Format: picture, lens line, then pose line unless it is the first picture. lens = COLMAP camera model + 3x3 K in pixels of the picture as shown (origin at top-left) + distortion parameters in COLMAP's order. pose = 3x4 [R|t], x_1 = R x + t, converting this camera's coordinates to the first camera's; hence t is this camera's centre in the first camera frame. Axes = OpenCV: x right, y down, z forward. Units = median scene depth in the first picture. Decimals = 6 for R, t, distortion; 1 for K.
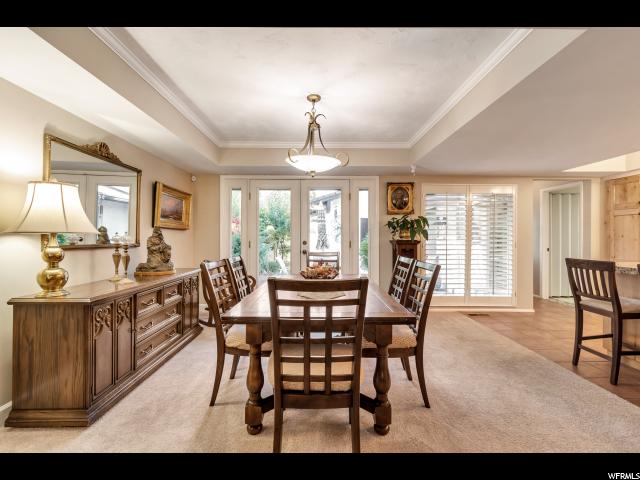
lens RADIAL K [[291.3, 0, 320.8], [0, 291.3, 237.8], [0, 0, 1]] dist [0.003350, -0.000097]
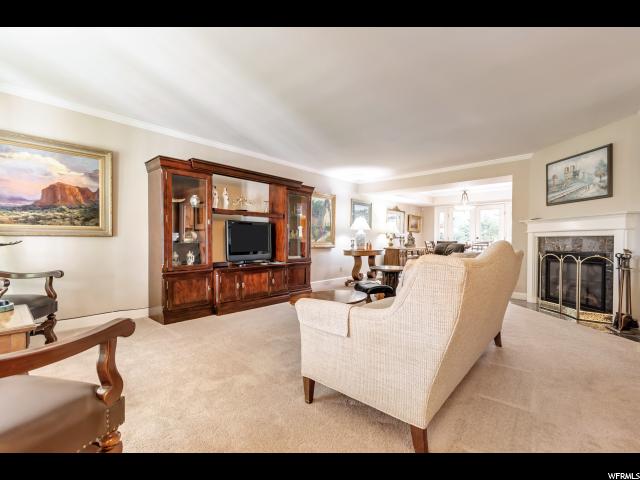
lens RADIAL K [[291.3, 0, 320.0], [0, 291.3, 240.9], [0, 0, 1]] dist [0.003350, -0.000097]
pose [[0.732170, 0.005622, -0.681099, 0.632260], [-0.004999, 0.999983, 0.002880, 0.045316], [0.681104, 0.001296, 0.732186, -1.454577]]
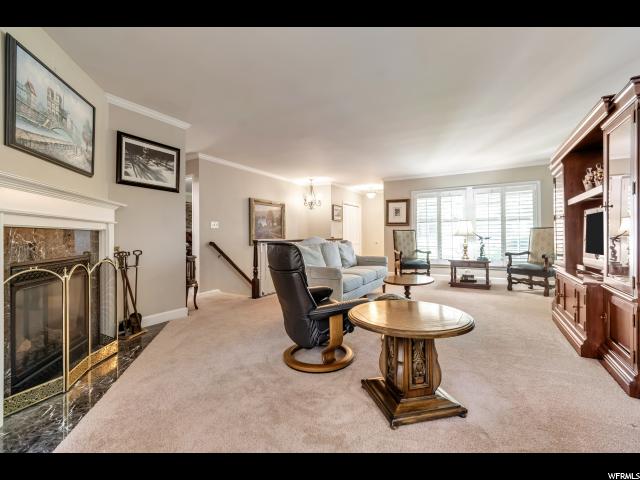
lens RADIAL K [[291.3, 0, 320.1], [0, 291.3, 237.3], [0, 0, 1]] dist [0.003350, -0.000097]
pose [[-0.854095, 0.002052, 0.520113, -0.186376], [0.003717, 0.999991, 0.002159, 0.043570], [-0.520104, 0.003778, -0.854095, 0.269020]]
